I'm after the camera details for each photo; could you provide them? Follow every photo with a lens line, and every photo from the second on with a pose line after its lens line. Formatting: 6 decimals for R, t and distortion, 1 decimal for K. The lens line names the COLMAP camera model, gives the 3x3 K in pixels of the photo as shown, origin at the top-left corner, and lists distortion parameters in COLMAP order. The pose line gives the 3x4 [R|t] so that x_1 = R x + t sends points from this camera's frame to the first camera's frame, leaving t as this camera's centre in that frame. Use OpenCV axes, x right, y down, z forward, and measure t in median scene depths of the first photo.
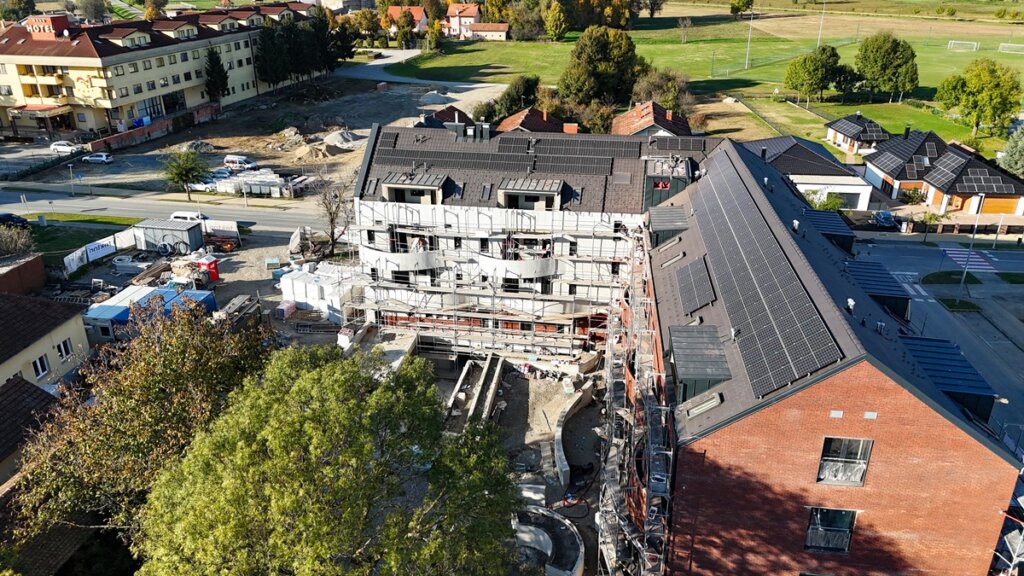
lens RADIAL K [[750.4, 0, 505.0], [0, 750.4, 278.0], [0, 0, 1]] dist [0.051827, -0.045124]
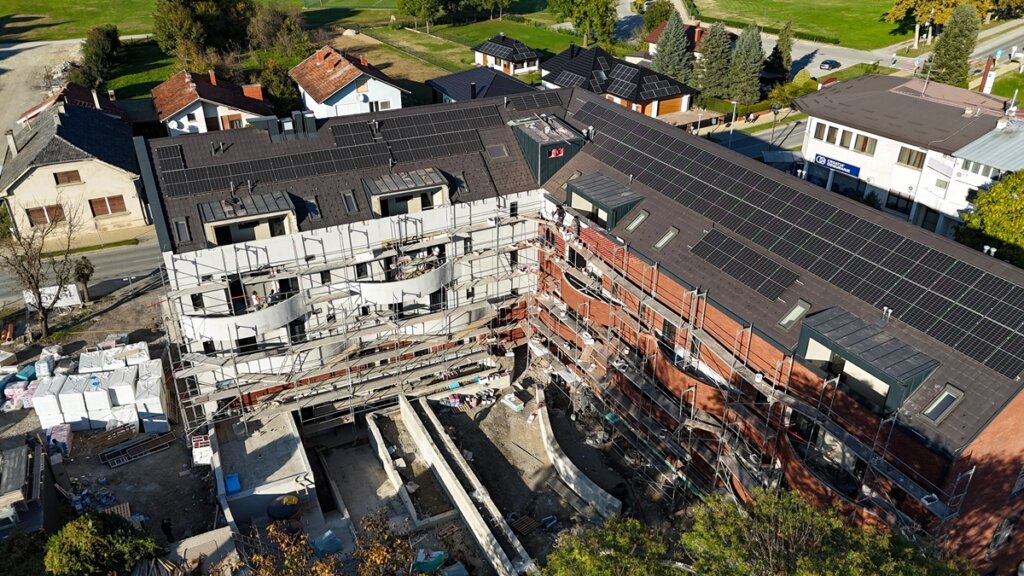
lens RADIAL K [[750.4, 0, 507.4], [0, 750.4, 291.0], [0, 0, 1]] dist [0.051827, -0.045124]
pose [[0.819035, -0.282309, 0.499483, -0.216195], [0.227639, 0.959010, 0.168760, -0.086838], [-0.526652, -0.024519, 0.849728, 0.189890]]
